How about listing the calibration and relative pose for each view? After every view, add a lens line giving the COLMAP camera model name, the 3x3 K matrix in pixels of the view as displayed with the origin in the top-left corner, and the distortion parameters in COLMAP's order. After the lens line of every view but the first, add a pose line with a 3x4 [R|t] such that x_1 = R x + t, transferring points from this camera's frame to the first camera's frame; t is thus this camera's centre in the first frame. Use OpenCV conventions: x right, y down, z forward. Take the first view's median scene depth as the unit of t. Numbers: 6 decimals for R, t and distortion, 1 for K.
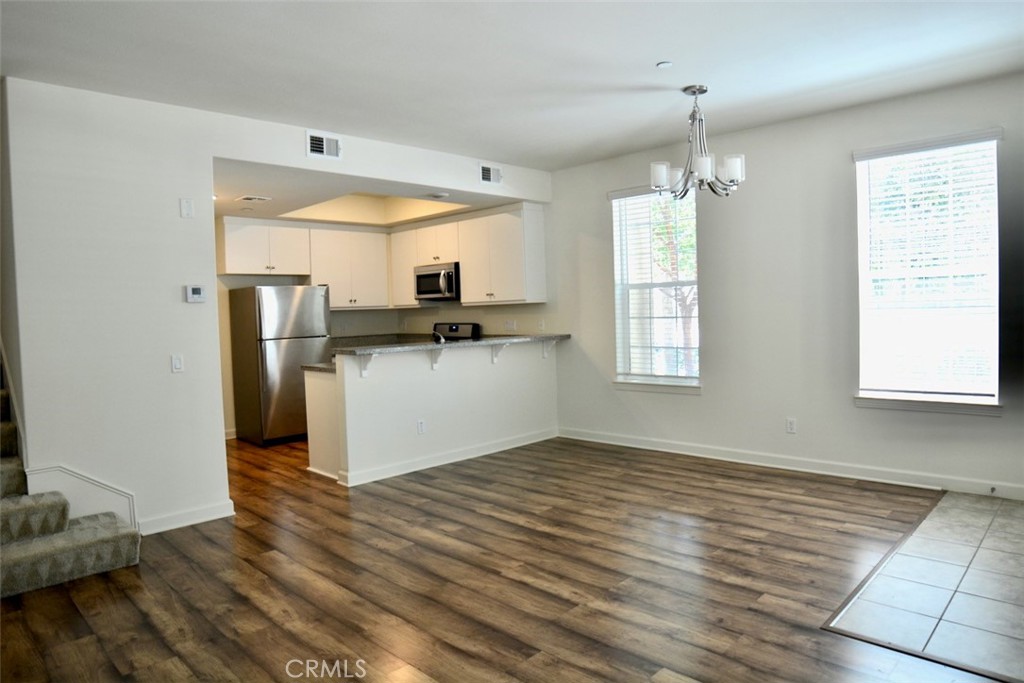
lens RADIAL K [[646.1, 0, 507.1], [0, 646.1, 337.7], [0, 0, 1]] dist [-0.039824, 0.016094]
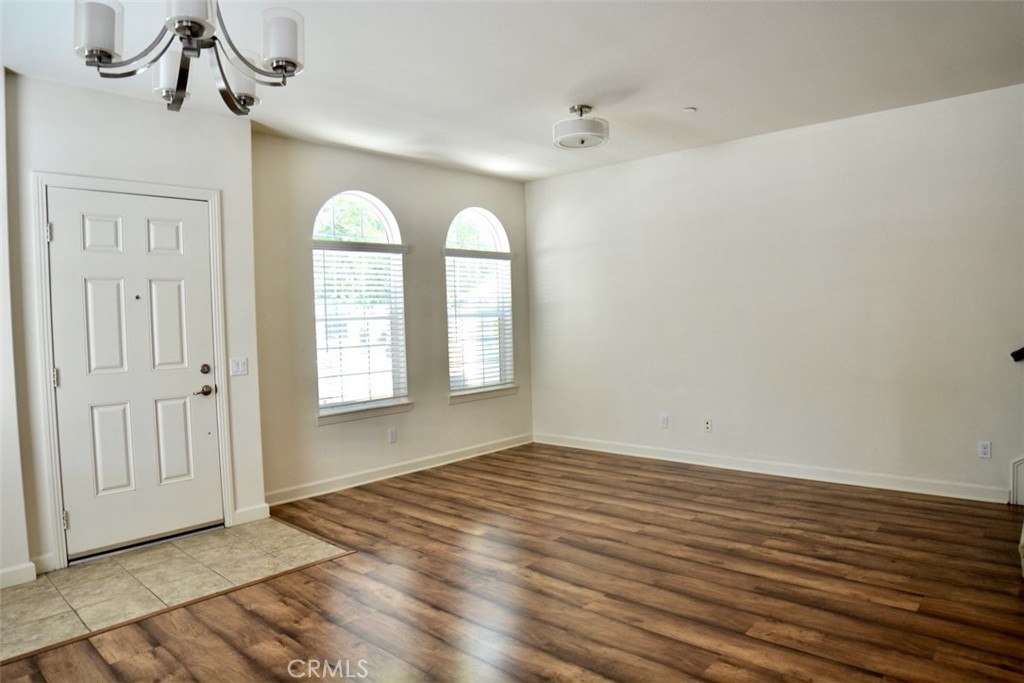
lens RADIAL K [[646.1, 0, 511.2], [0, 646.1, 340.0], [0, 0, 1]] dist [-0.039824, 0.016094]
pose [[-0.997406, 0.060534, -0.038936, 0.152137], [0.057135, 0.994896, 0.083167, -0.095374], [0.043771, 0.080727, -0.995775, 2.069177]]
